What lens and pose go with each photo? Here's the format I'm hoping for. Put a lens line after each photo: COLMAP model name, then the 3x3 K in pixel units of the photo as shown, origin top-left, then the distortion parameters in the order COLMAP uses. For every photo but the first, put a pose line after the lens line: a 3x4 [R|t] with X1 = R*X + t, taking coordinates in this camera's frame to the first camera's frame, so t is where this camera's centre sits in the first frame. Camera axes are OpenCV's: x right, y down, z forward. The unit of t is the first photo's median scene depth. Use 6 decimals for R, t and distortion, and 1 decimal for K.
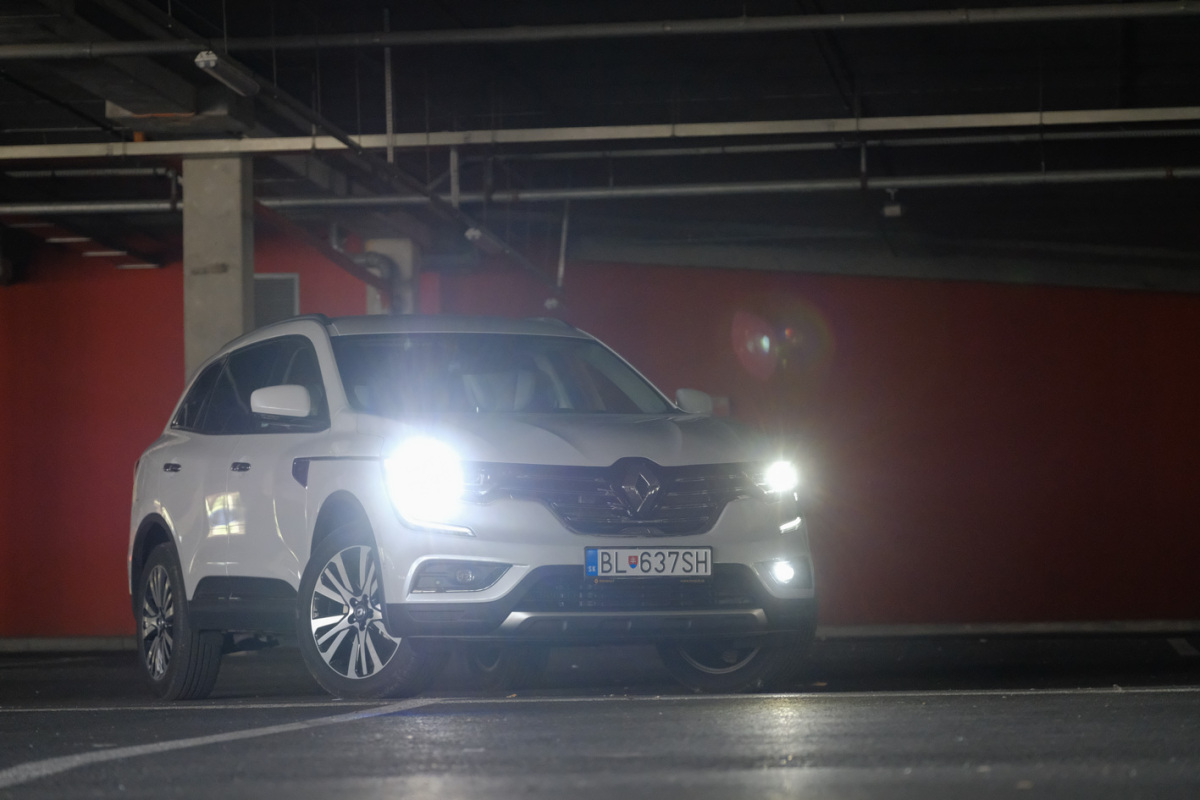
lens RADIAL K [[3908.7, 0, 589.8], [0, 3908.7, 405.5], [0, 0, 1]] dist [0.152875, 0.000000]
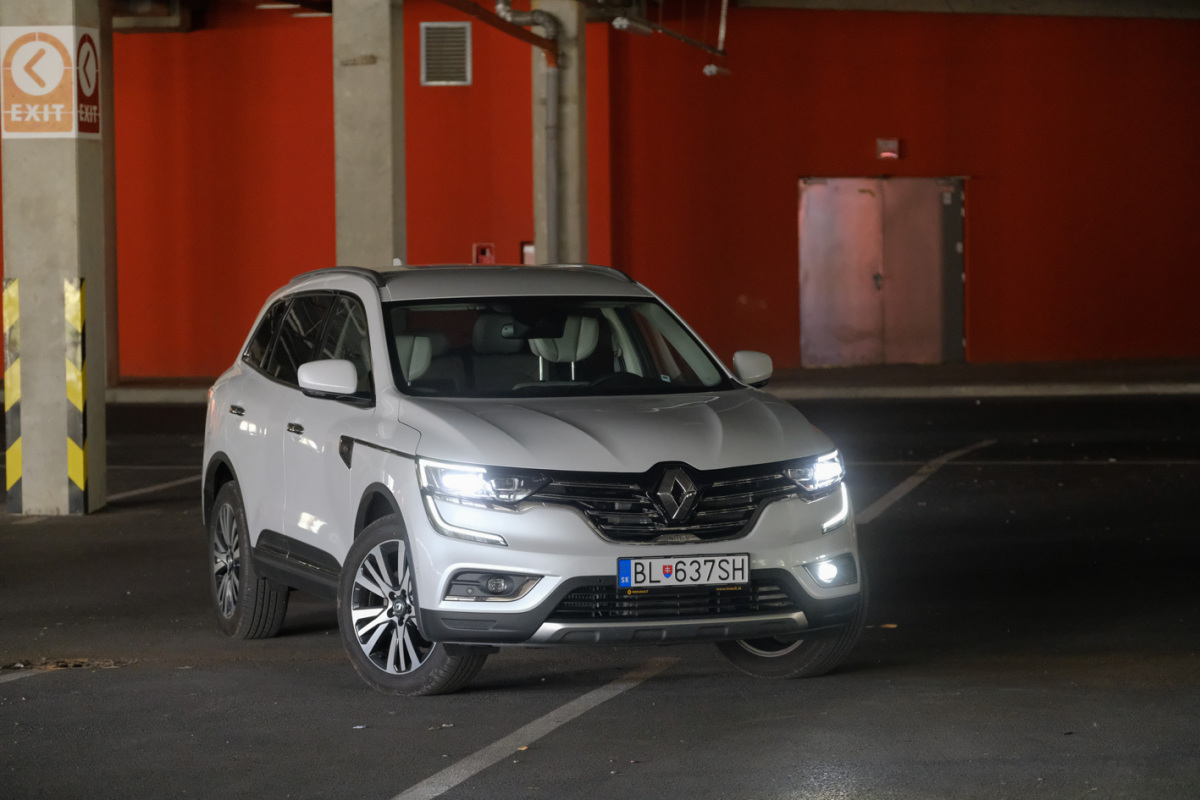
lens RADIAL K [[3777.9, 0, 604.7], [0, 3777.9, 399.4], [0, 0, 1]] dist [0.234464, 0.000000]
pose [[0.998451, 0.004738, -0.055429, 0.046971], [0.000546, 0.995484, 0.094930, -0.091745], [0.055628, -0.094813, 0.993940, 0.055190]]
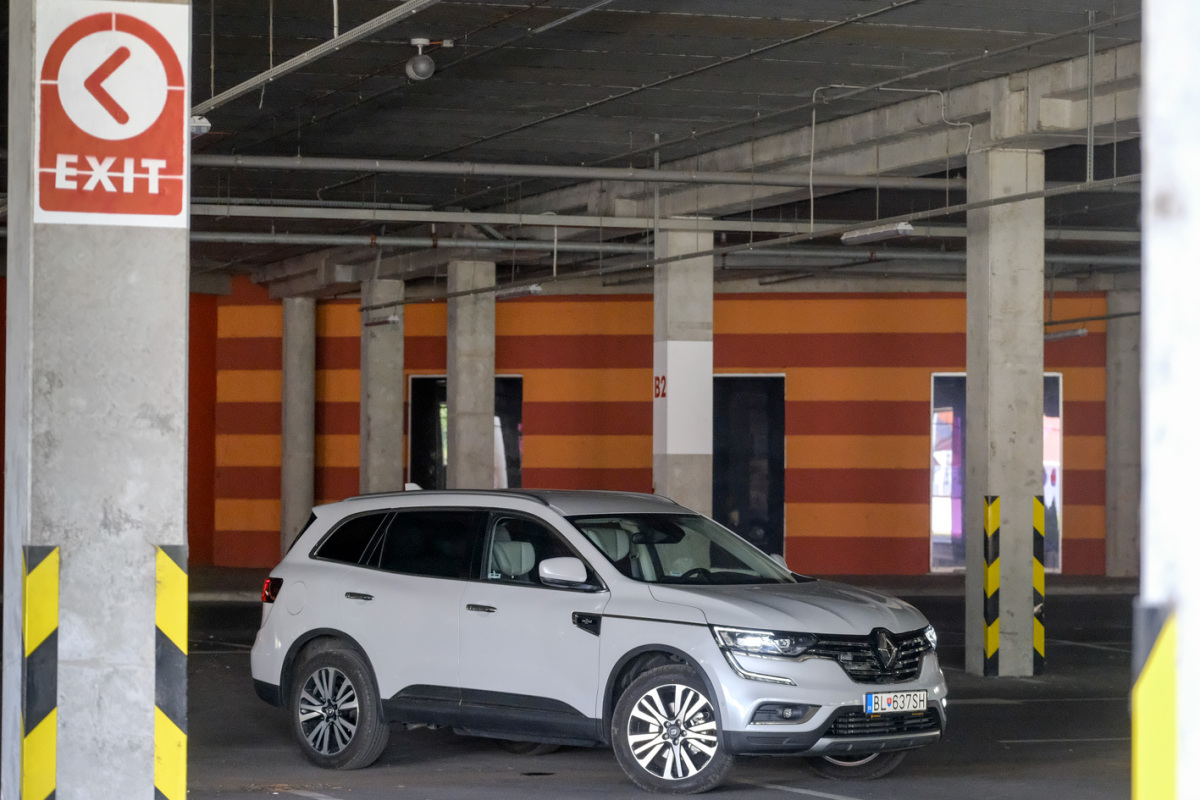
lens RADIAL K [[3628.6, 0, 625.1], [0, 3628.6, 420.6], [0, 0, 1]] dist [0.173529, 0.000000]
pose [[0.907645, 0.028360, 0.418779, -0.632038], [-0.044480, 0.998596, 0.028779, -0.096651], [-0.417375, -0.044748, 0.907632, -0.173311]]
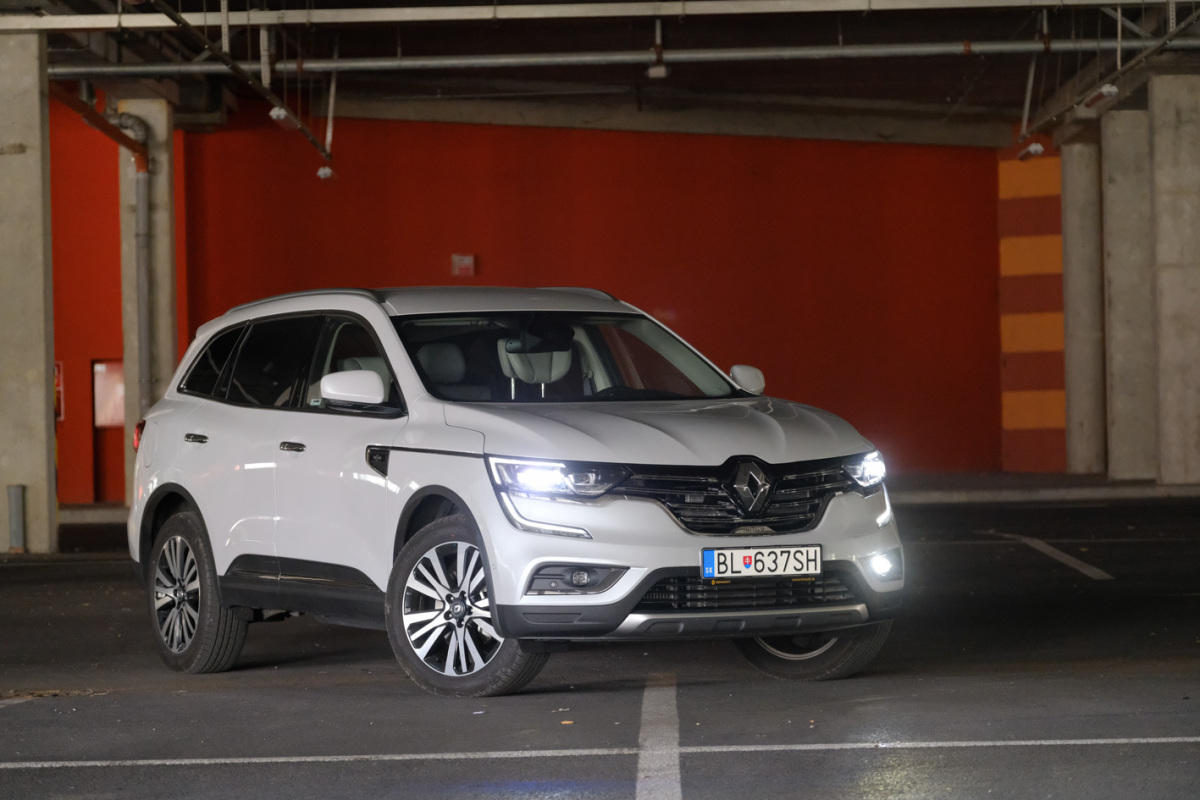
lens RADIAL K [[4024.6, 0, 601.0], [0, 4024.6, 399.6], [0, 0, 1]] dist [0.203049, 0.000000]
pose [[0.994168, -0.004612, 0.107740, -0.134052], [-0.000697, 0.998789, 0.049190, -0.050968], [-0.107836, -0.048978, 0.992961, -0.014962]]
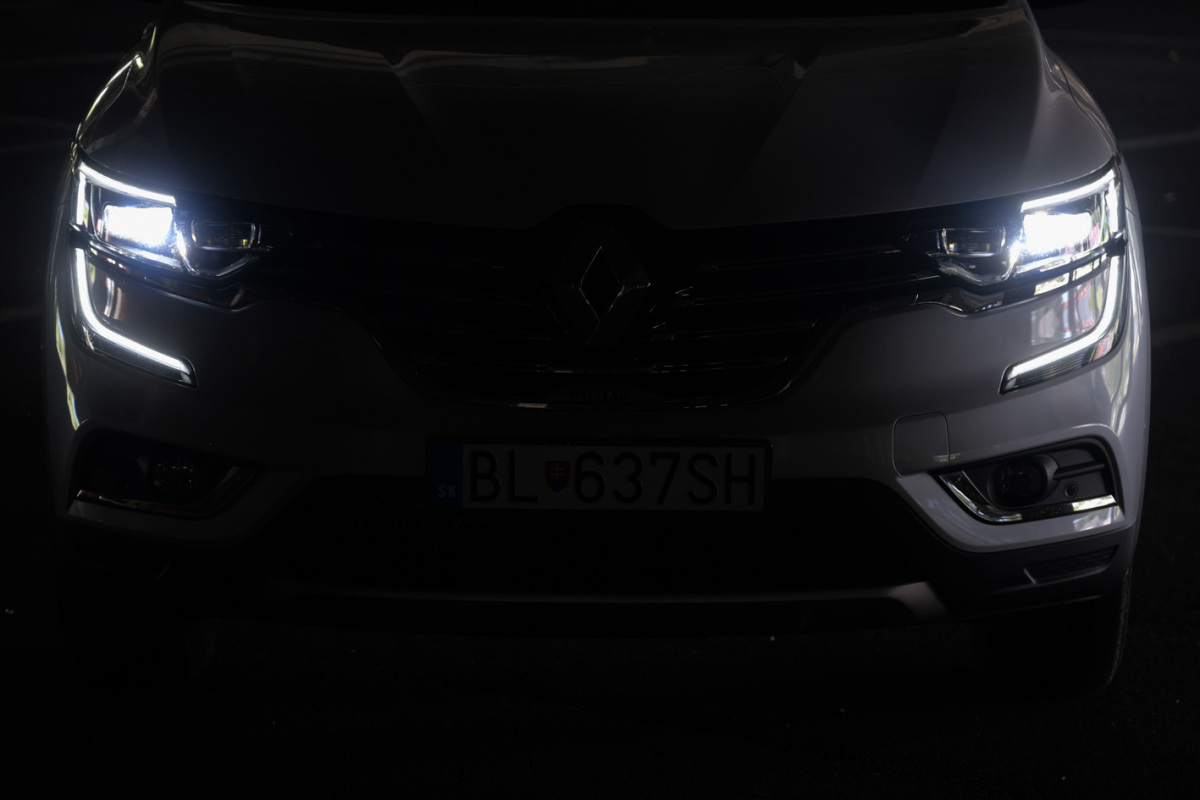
lens RADIAL K [[4067.2, 0, 599.8], [0, 4067.2, 398.6], [0, 0, 1]] dist [0.244247, 0.000000]
pose [[0.924020, 0.080287, -0.373820, 0.168675], [0.003466, 0.975905, 0.218167, -0.058473], [0.382329, -0.202886, 0.901478, 0.611712]]
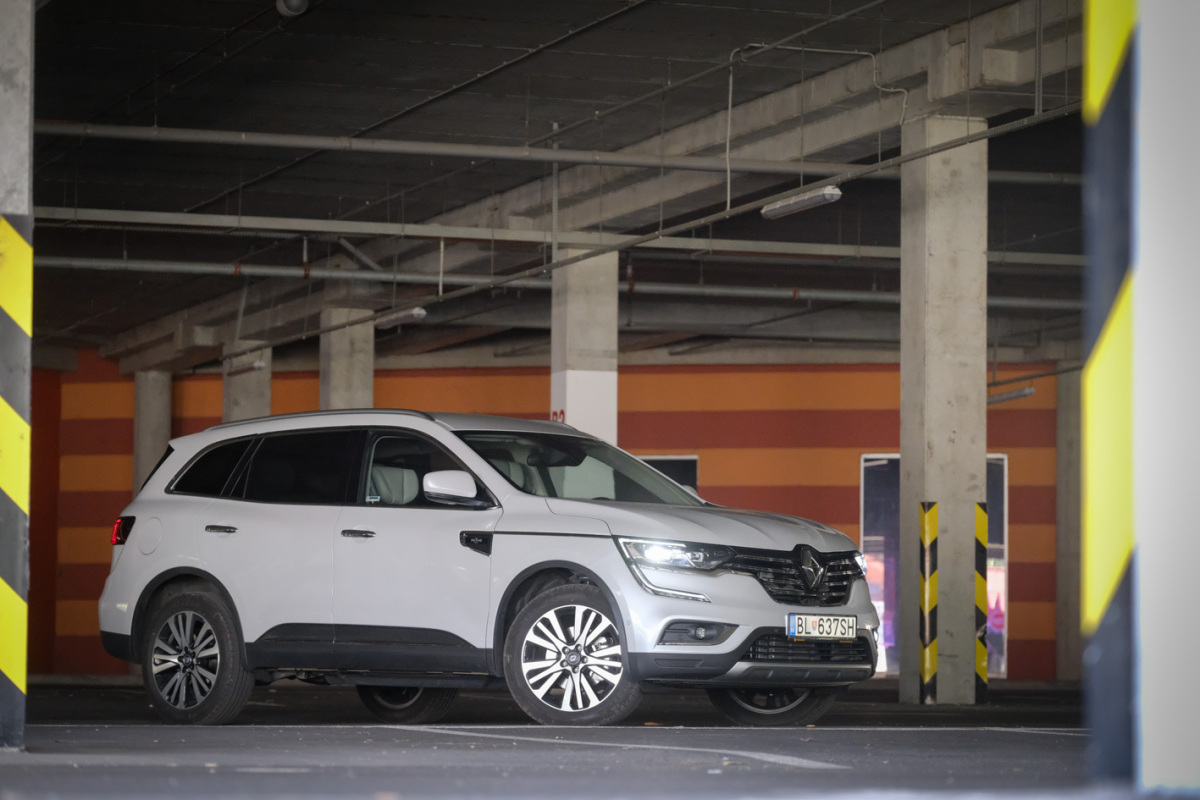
lens RADIAL K [[4067.2, 0, 559.4], [0, 4067.2, 431.1], [0, 0, 1]] dist [0.244247, 0.000000]
pose [[0.903134, 0.051260, 0.426288, -0.630652], [-0.048649, 0.998671, -0.017022, 0.002665], [-0.426594, -0.005366, 0.904427, -0.179471]]
